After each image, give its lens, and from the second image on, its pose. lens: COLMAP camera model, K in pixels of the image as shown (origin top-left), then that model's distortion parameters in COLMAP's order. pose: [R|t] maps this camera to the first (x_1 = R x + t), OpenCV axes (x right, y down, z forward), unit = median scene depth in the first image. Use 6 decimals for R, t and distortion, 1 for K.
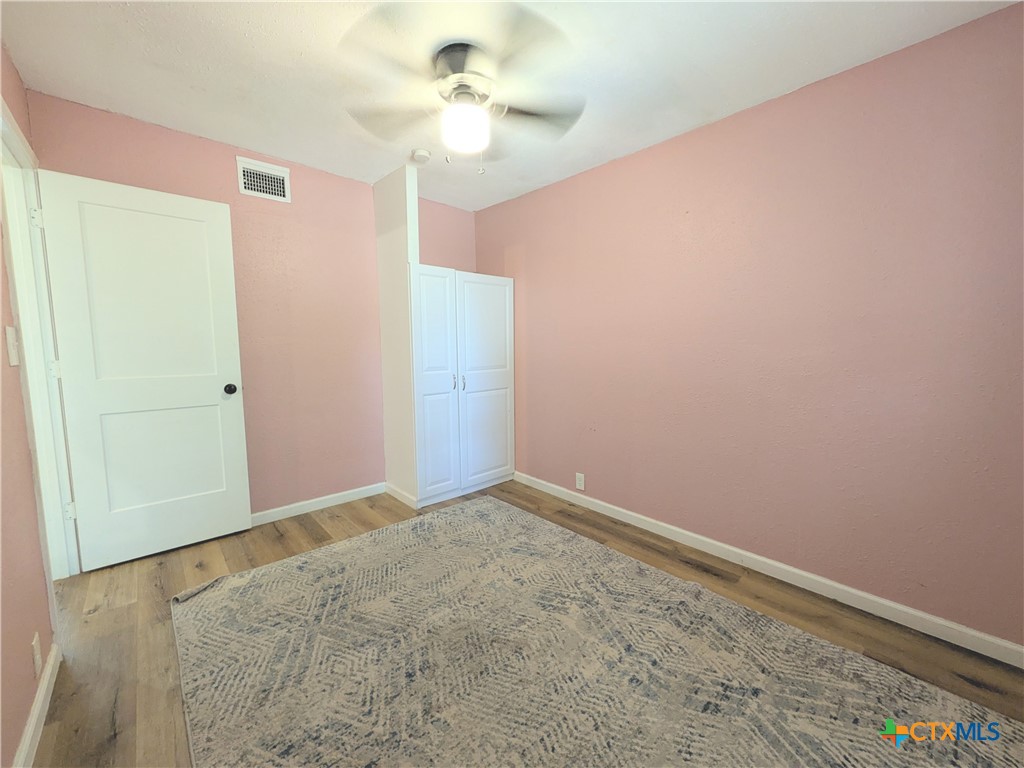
lens RADIAL K [[405.1, 0, 503.3], [0, 405.1, 383.1], [0, 0, 1]] dist [-0.000595, -0.000231]
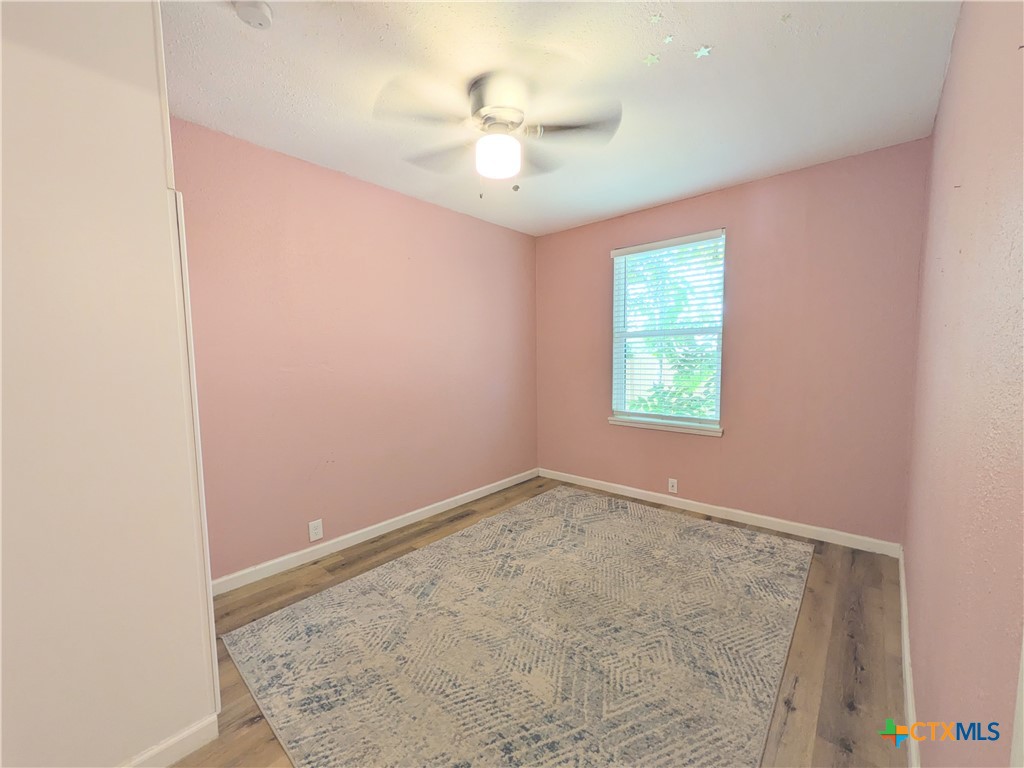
lens RADIAL K [[405.1, 0, 517.7], [0, 405.1, 384.9], [0, 0, 1]] dist [-0.000595, -0.000231]
pose [[-0.122421, -0.081684, 0.989111, -1.081829], [0.104812, 0.989970, 0.094728, -0.144816], [-0.986928, 0.115267, -0.112632, 1.066803]]
